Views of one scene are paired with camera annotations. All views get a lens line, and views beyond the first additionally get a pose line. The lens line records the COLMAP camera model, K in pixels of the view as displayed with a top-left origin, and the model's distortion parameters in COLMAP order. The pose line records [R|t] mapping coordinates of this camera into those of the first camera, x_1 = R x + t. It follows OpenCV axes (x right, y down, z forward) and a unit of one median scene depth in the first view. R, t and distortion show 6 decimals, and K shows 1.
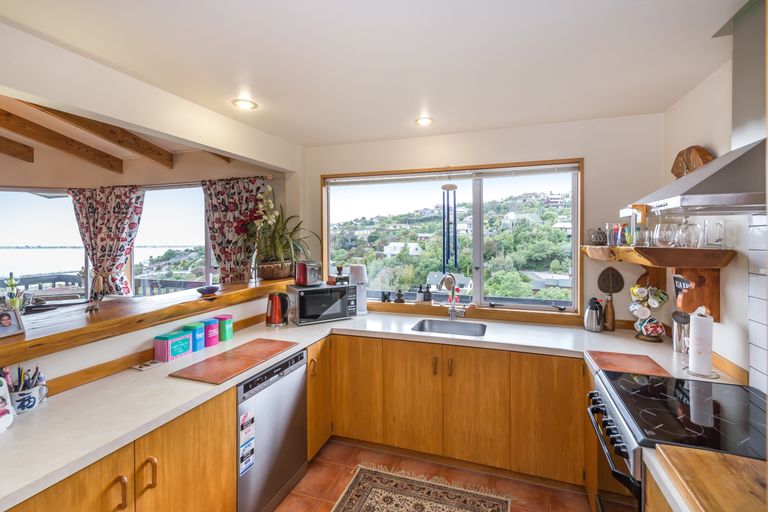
lens RADIAL K [[340.0, 0, 394.9], [0, 340.0, 239.3], [0, 0, 1]] dist [0.000819, 0.000194]
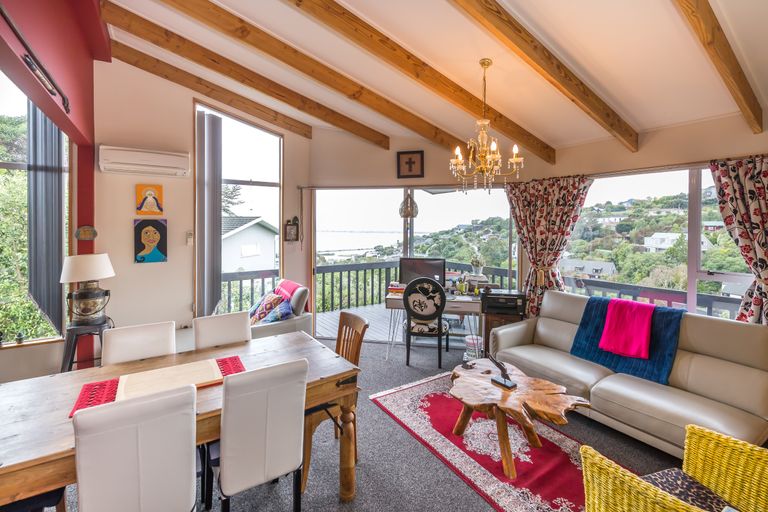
lens RADIAL K [[344.3, 0, 382.5], [0, 344.3, 233.2], [0, 0, 1]] dist [-0.001443, -0.000403]
pose [[0.787999, 0.019489, -0.615367, -0.602512], [-0.008898, 0.999755, 0.020269, -0.014337], [0.615612, -0.010496, 0.787980, -0.064856]]
